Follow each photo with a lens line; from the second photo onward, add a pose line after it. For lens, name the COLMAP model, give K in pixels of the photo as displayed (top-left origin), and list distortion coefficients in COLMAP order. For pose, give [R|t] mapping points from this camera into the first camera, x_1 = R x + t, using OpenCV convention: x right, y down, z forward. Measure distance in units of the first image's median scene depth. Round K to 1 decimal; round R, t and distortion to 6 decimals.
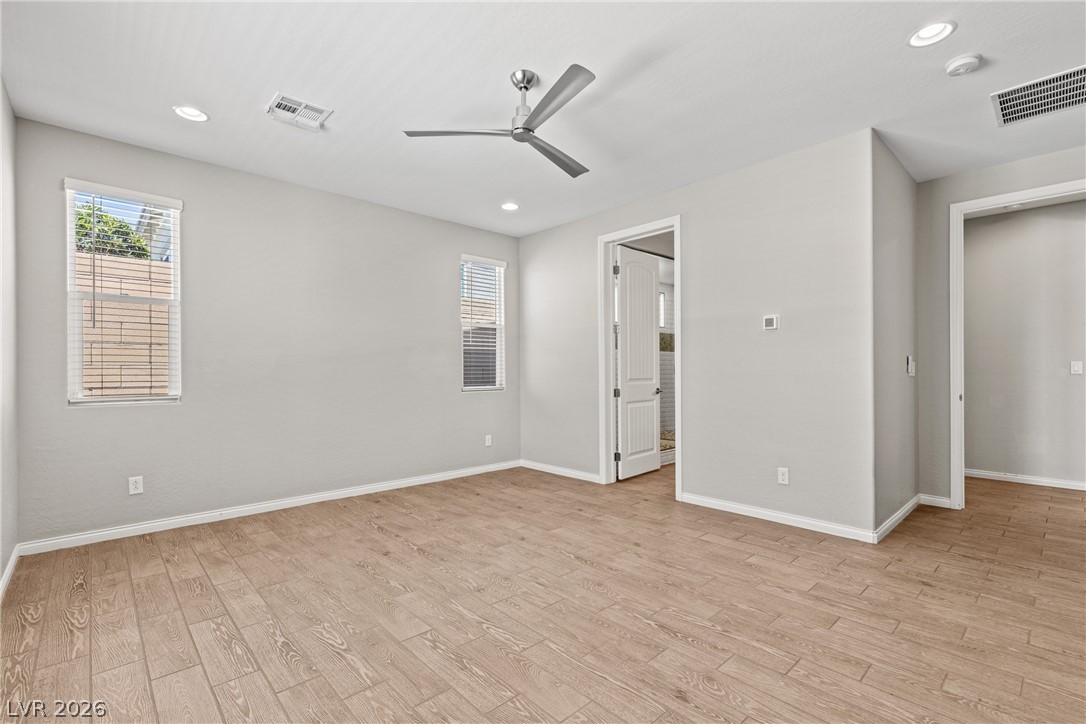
lens RADIAL K [[488.8, 0, 550.0], [0, 488.8, 373.3], [0, 0, 1]] dist [0.014406, -0.002908]
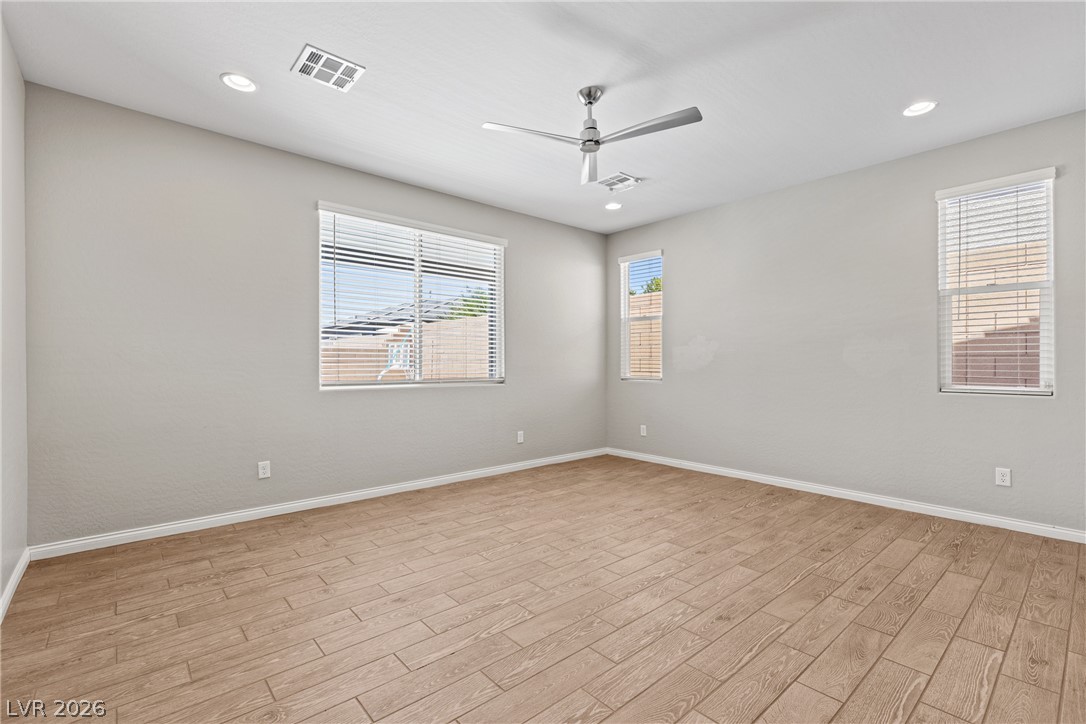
lens RADIAL K [[488.8, 0, 547.5], [0, 488.8, 362.7], [0, 0, 1]] dist [0.014406, -0.002908]
pose [[-0.033426, 0.003026, -0.999437, 0.909109], [-0.005142, 0.999982, 0.003200, -0.004672], [0.999428, 0.005246, -0.033410, 0.819905]]
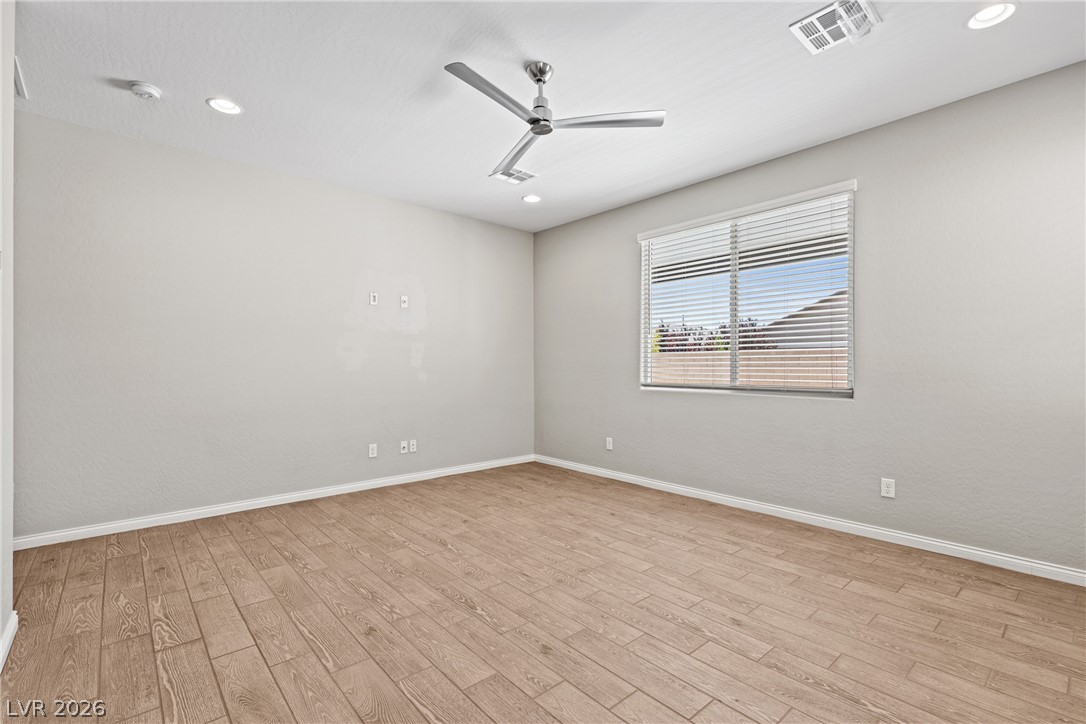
lens RADIAL K [[488.8, 0, 545.6], [0, 488.8, 365.7], [0, 0, 1]] dist [0.014406, -0.002908]
pose [[-0.999365, 0.004175, 0.035375, -0.085390], [0.004229, 0.999990, 0.001450, -0.004898], [-0.035368, 0.001599, -0.999373, 1.734942]]
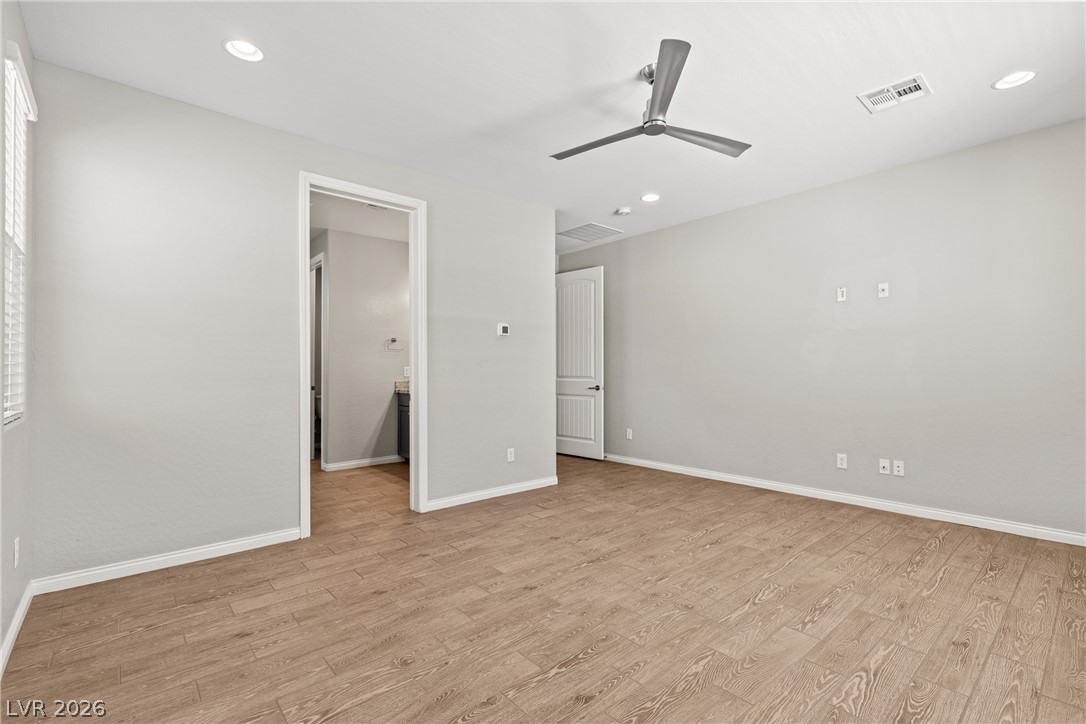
lens RADIAL K [[488.8, 0, 549.6], [0, 488.8, 360.3], [0, 0, 1]] dist [0.014406, -0.002908]
pose [[0.034646, 0.023493, 0.999124, -0.903856], [0.006620, 0.999696, -0.023736, 0.001086], [-0.999378, 0.007437, 0.034480, 1.025814]]
